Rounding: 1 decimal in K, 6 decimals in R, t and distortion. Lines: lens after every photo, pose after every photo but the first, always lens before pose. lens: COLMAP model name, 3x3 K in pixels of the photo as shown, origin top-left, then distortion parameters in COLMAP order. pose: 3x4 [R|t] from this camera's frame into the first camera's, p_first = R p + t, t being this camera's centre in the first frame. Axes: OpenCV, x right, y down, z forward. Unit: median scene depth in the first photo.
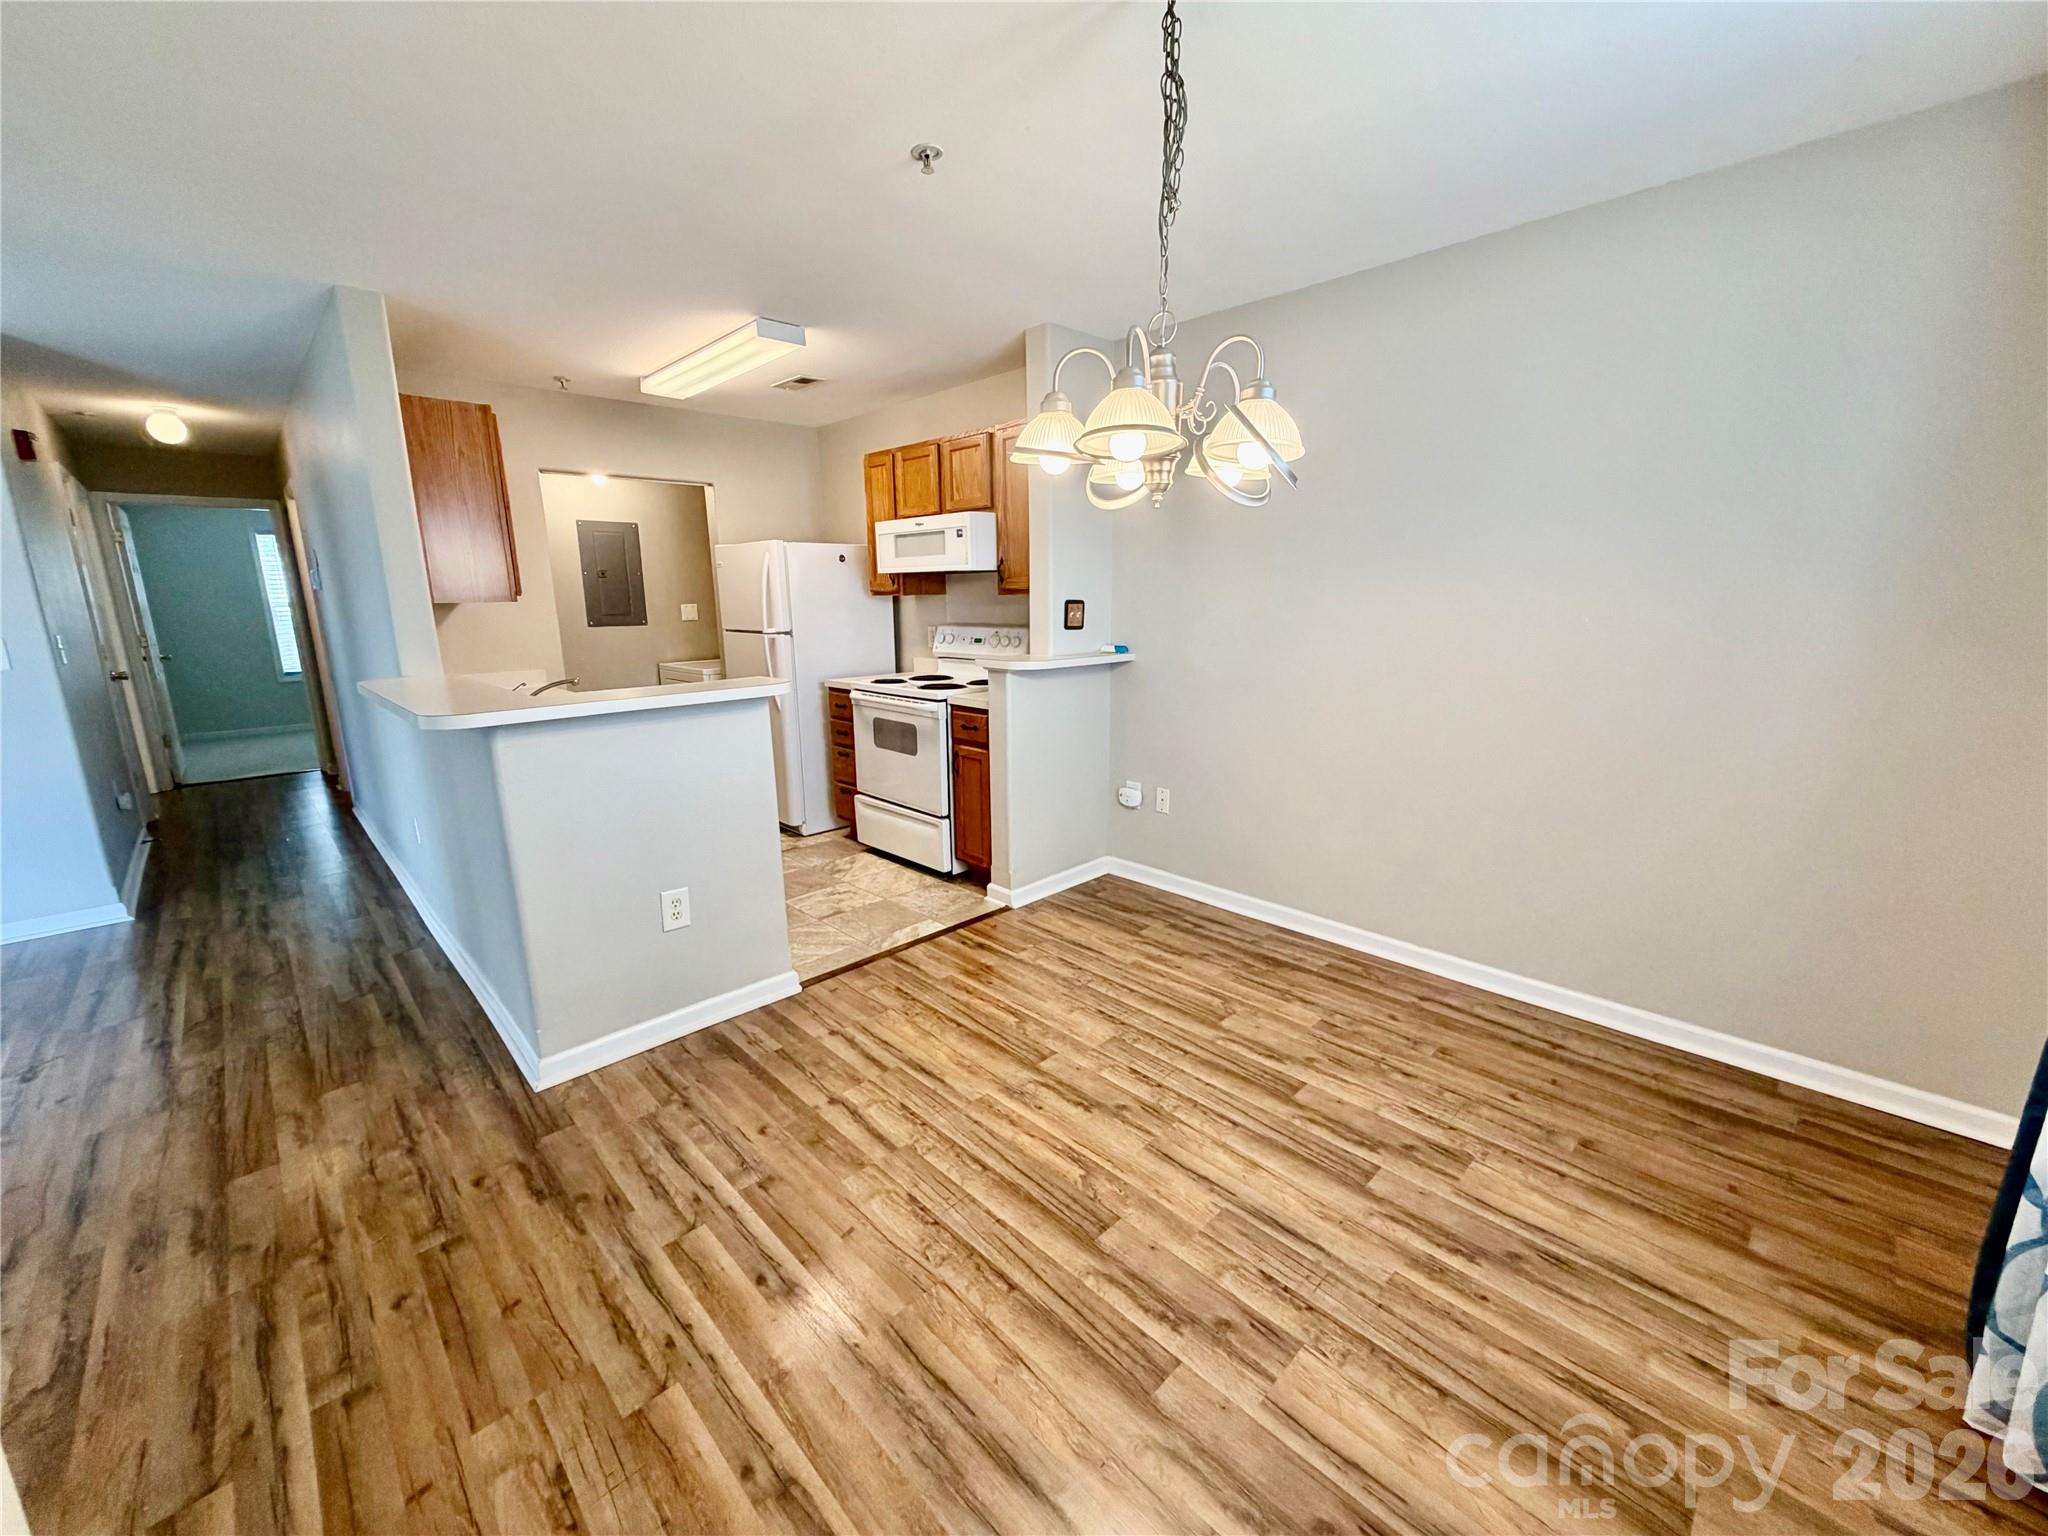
lens RADIAL K [[816.4, 0, 1021.2], [0, 816.4, 768.3], [0, 0, 1]] dist [-0.000617, 0.000302]
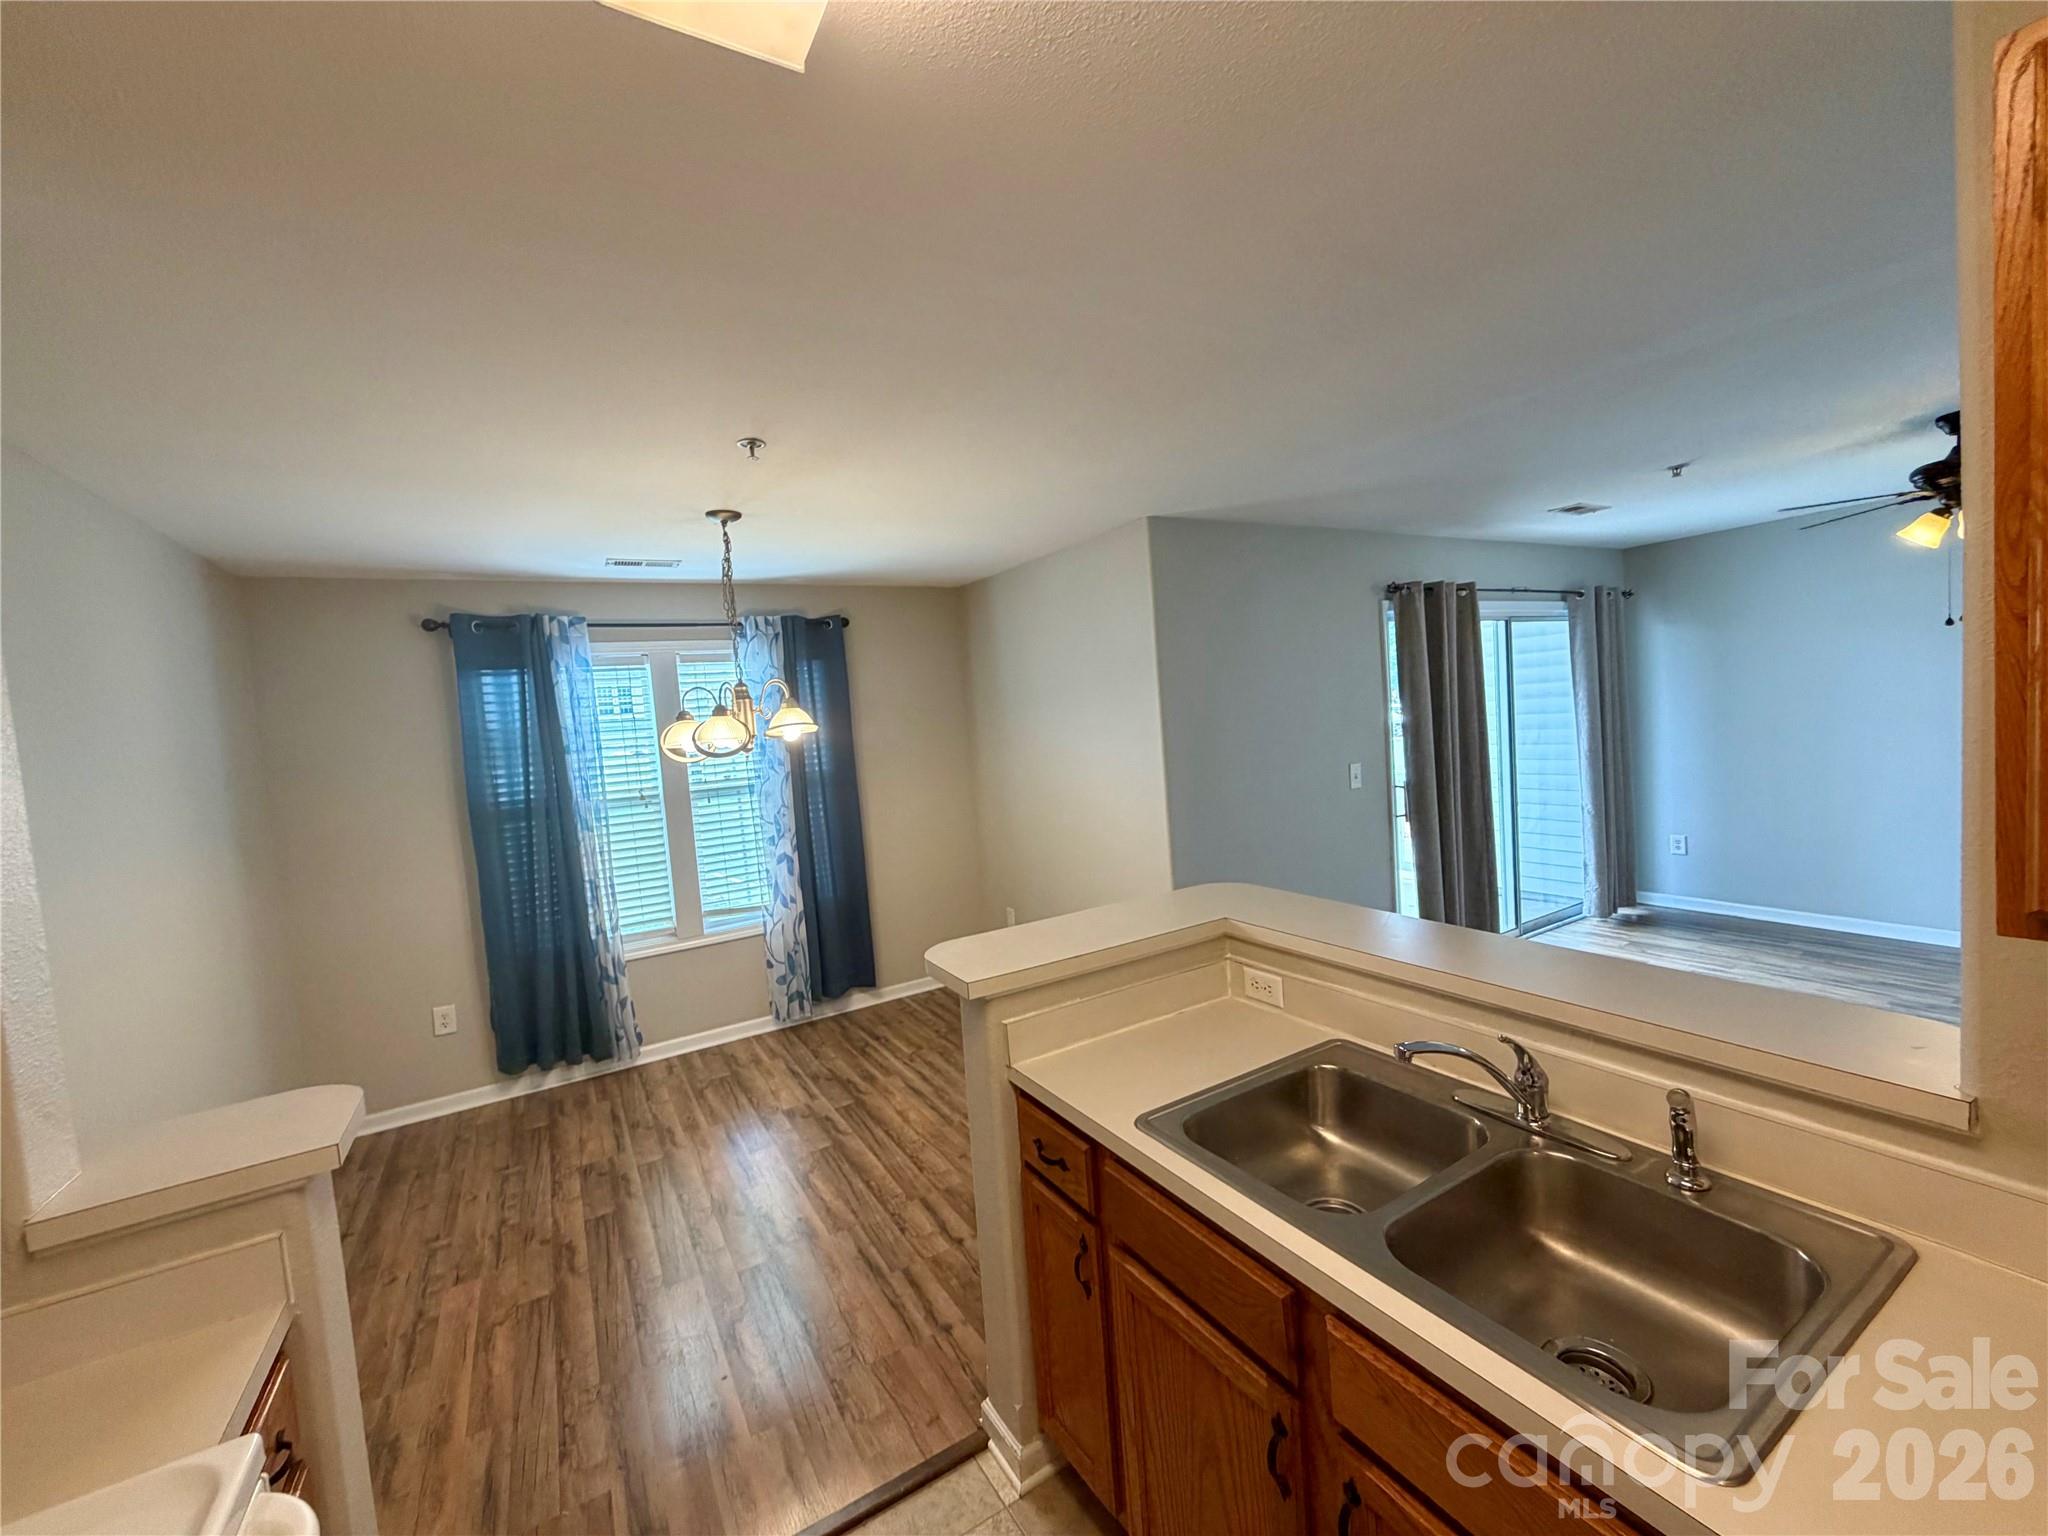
lens RADIAL K [[816.4, 0, 1020.8], [0, 816.4, 767.7], [0, 0, 1]] dist [-0.000617, 0.000302]
pose [[-0.968896, 0.070577, 0.237192, -0.480547], [0.134432, 0.954825, 0.265024, -0.384935], [-0.207772, 0.288667, -0.934613, 1.418113]]
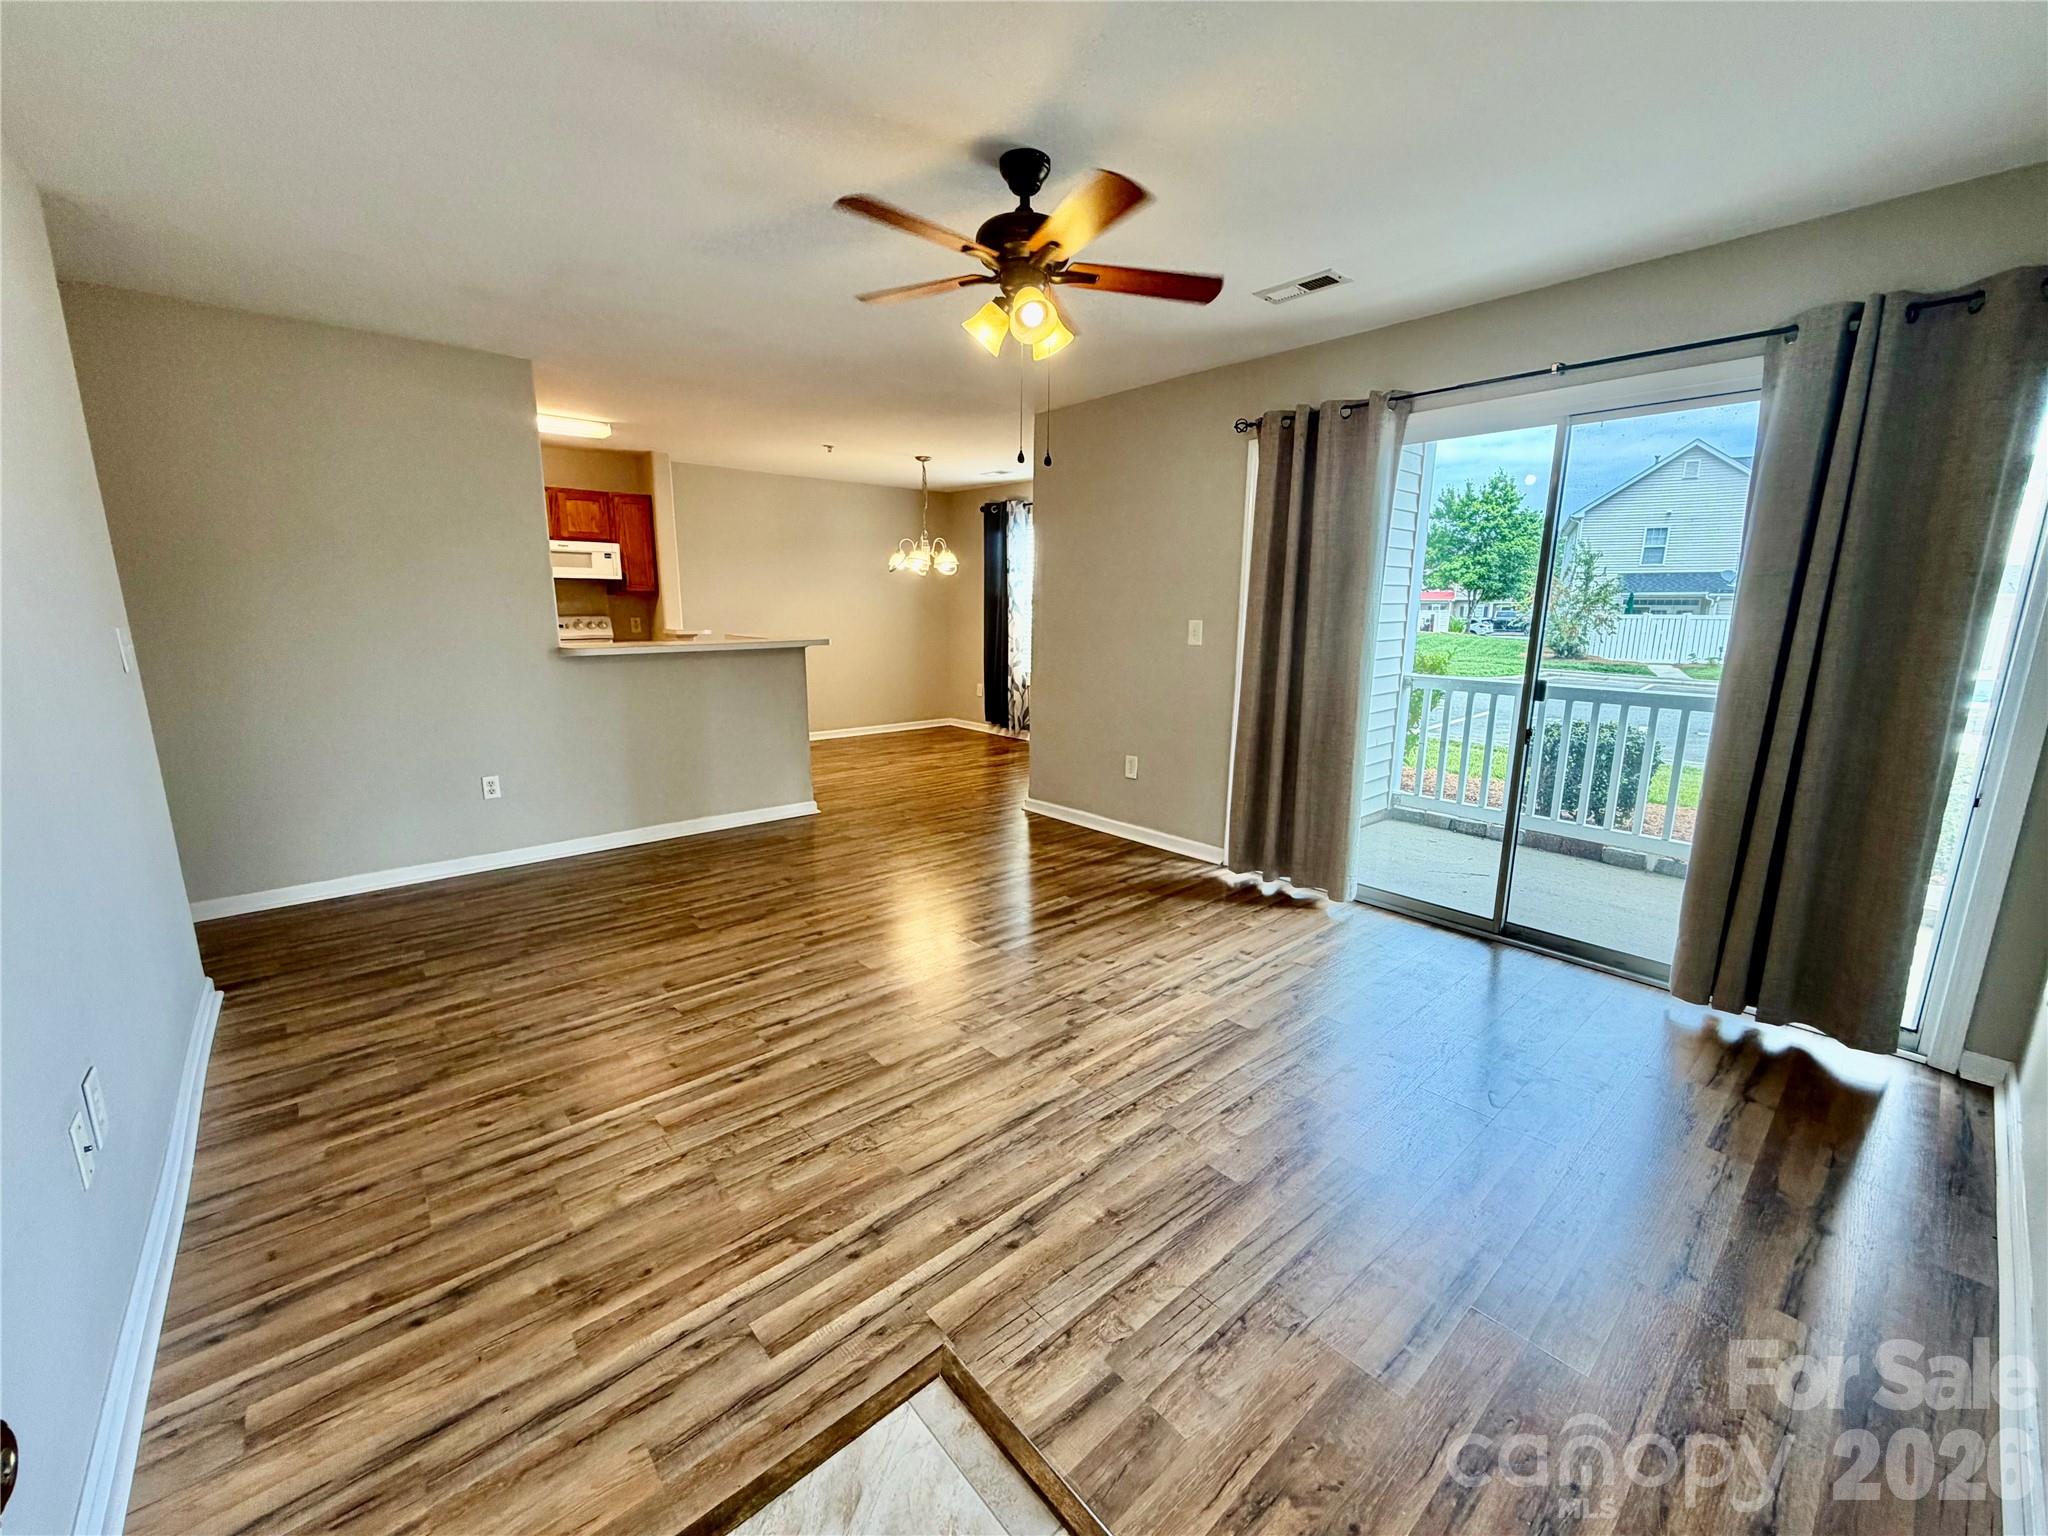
lens RADIAL K [[816.4, 0, 1010.5], [0, 816.4, 763.7], [0, 0, 1]] dist [-0.000617, 0.000302]
pose [[0.060903, -0.182622, 0.981295, -2.153490], [0.204760, 0.964497, 0.166788, 0.000485], [-0.976916, 0.190772, 0.096134, 0.194453]]
